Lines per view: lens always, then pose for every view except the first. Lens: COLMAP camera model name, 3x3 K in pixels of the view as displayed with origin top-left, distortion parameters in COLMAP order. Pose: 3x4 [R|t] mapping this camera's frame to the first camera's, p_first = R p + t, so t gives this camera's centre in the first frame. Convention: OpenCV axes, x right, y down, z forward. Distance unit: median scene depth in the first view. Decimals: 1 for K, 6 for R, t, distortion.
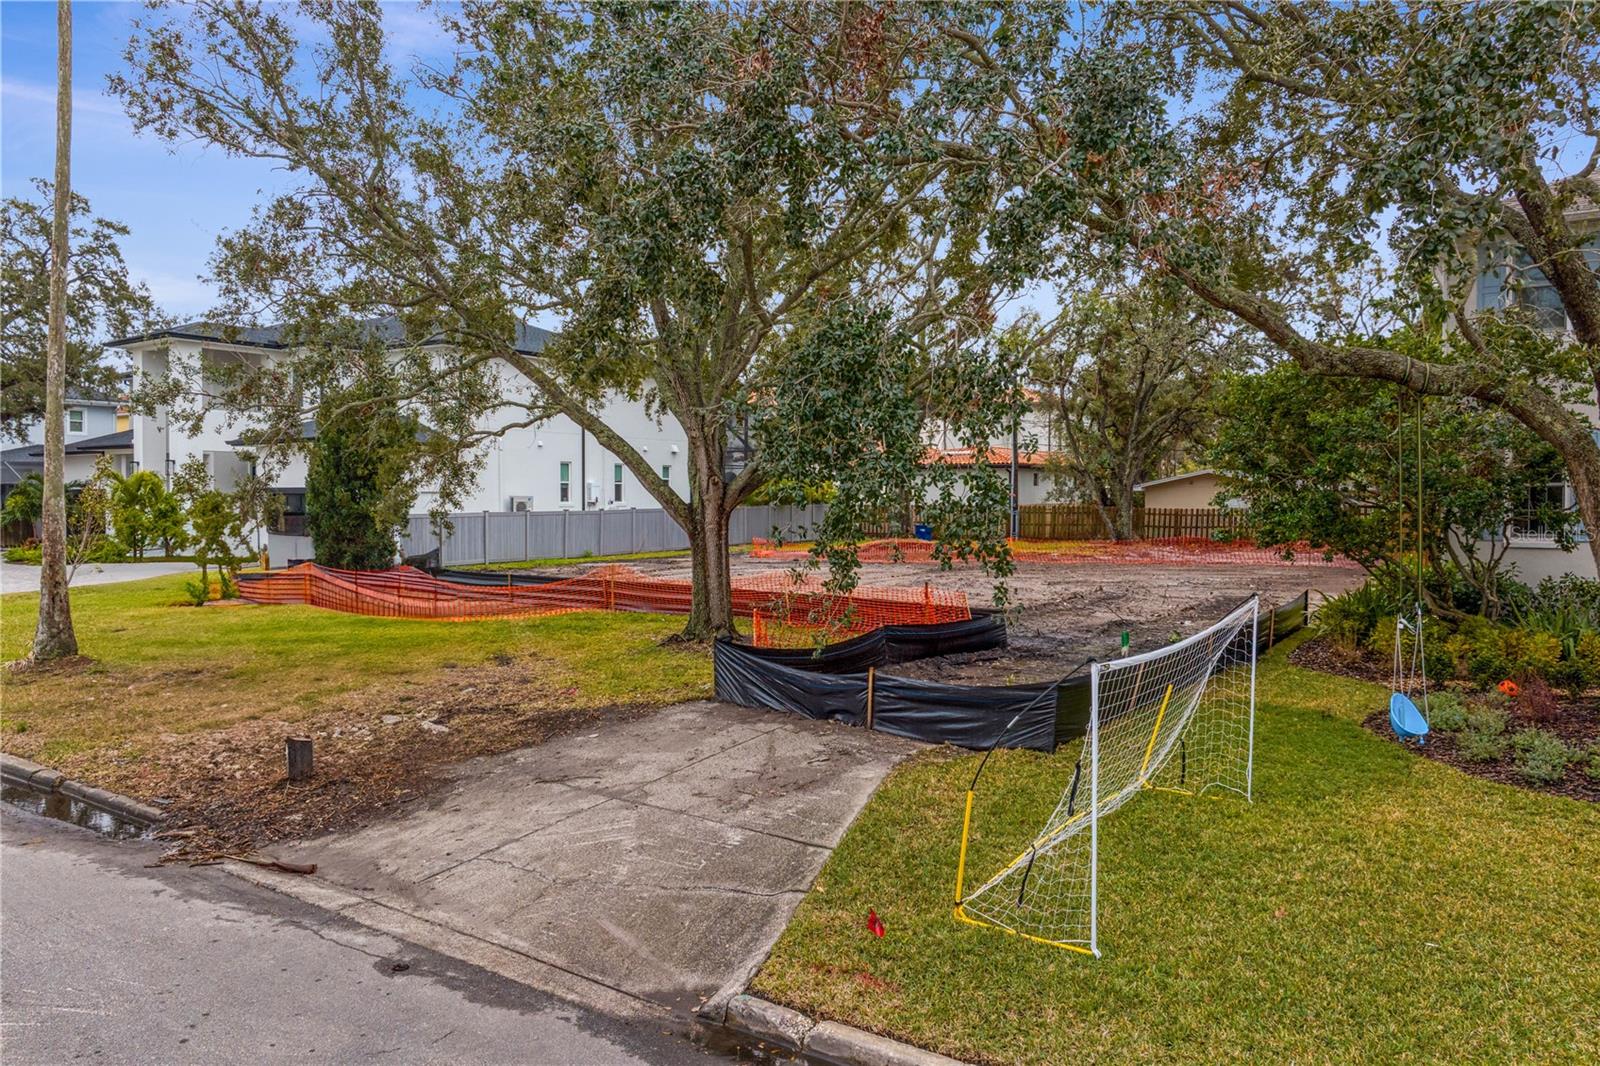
lens RADIAL K [[1127.5, 0, 800.8], [0, 1127.5, 532.4], [0, 0, 1]] dist [-0.046898, 0.014302]
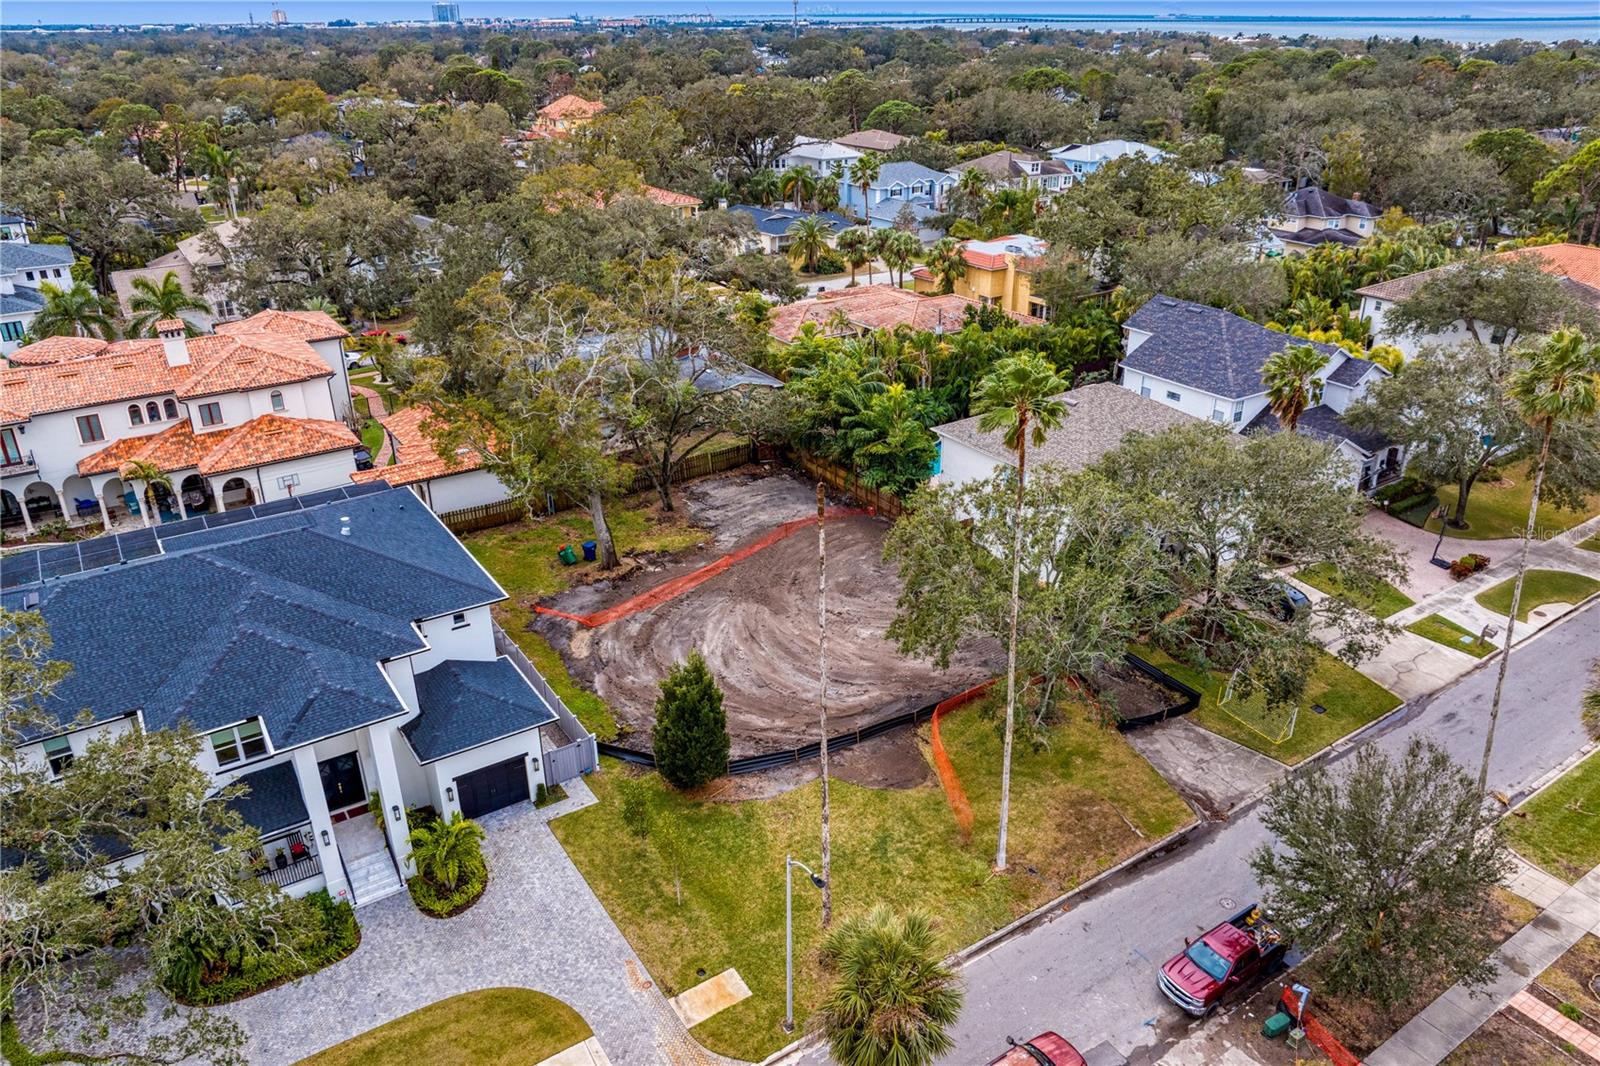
lens RADIAL K [[1127.5, 0, 803.9], [0, 1127.5, 547.9], [0, 0, 1]] dist [-0.046898, 0.014302]
pose [[0.372647, -0.401516, 0.836612, -2.447388], [0.033389, 0.906765, 0.420312, -1.472805], [-0.927372, -0.128694, 0.351310, 0.559461]]
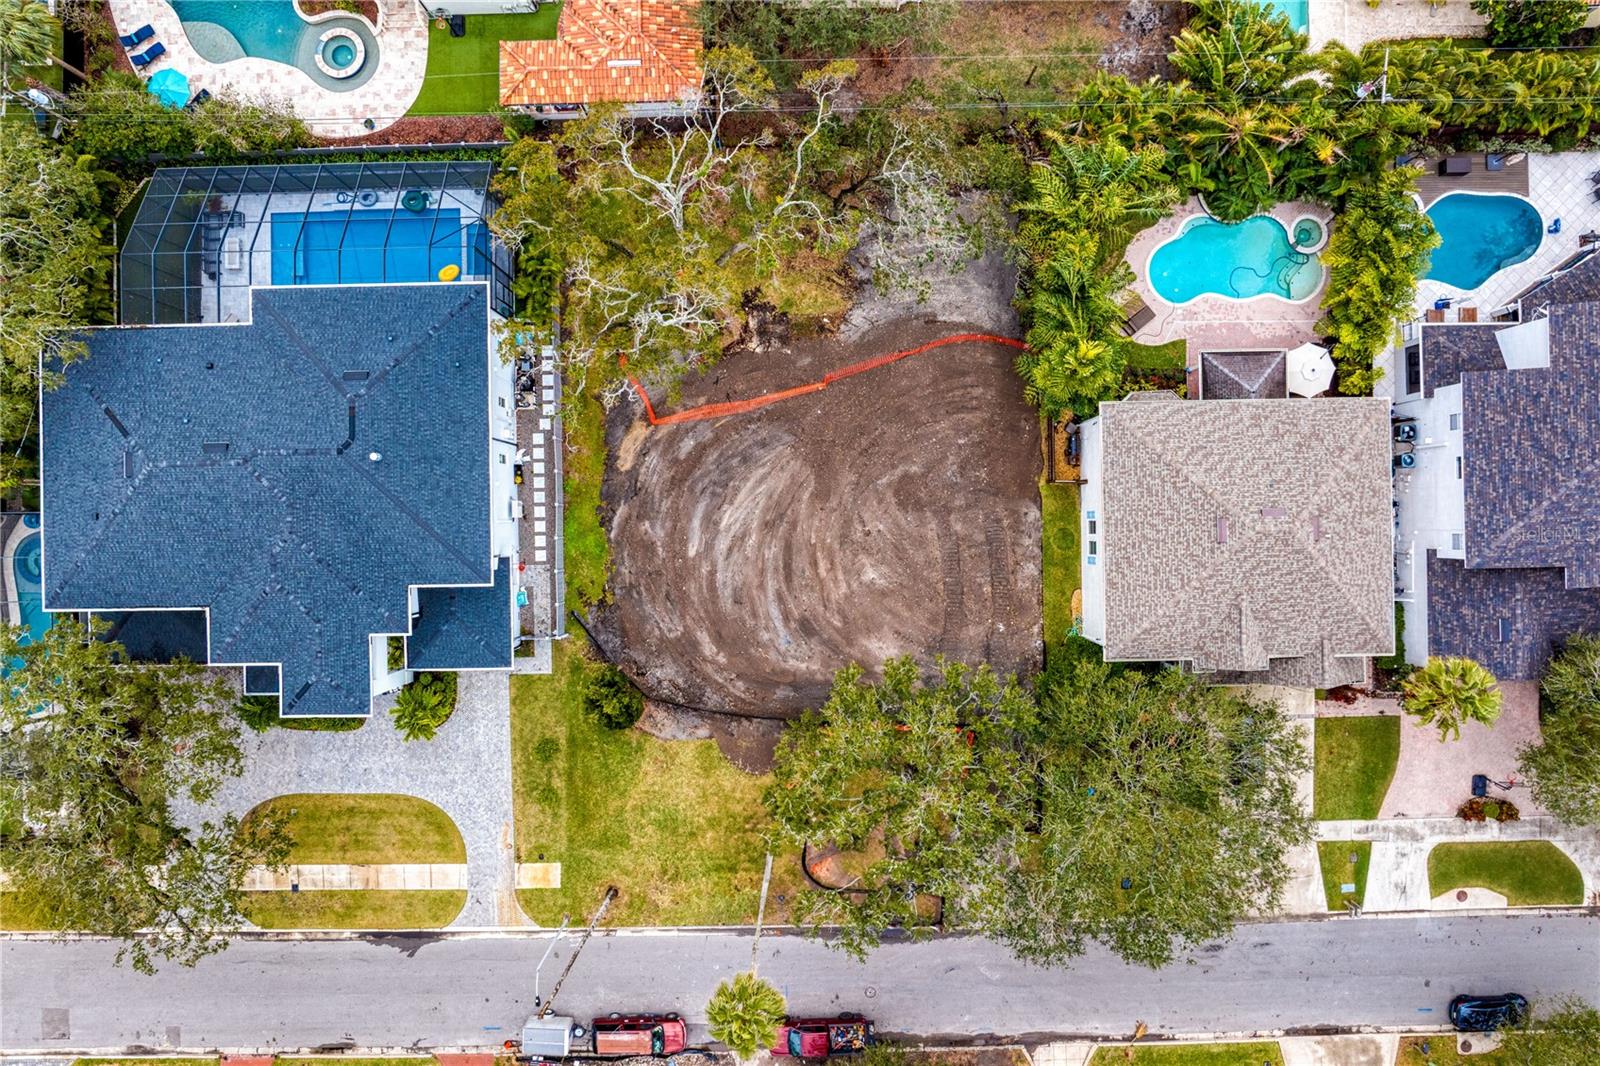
lens RADIAL K [[1127.5, 0, 807.3], [0, 1127.5, 523.2], [0, 0, 1]] dist [-0.046898, 0.014302]
pose [[0.815097, -0.579319, 0.002653, 0.092694], [0.018604, 0.030751, 0.999354, -3.224373], [-0.579026, -0.814521, 0.035843, 1.587142]]
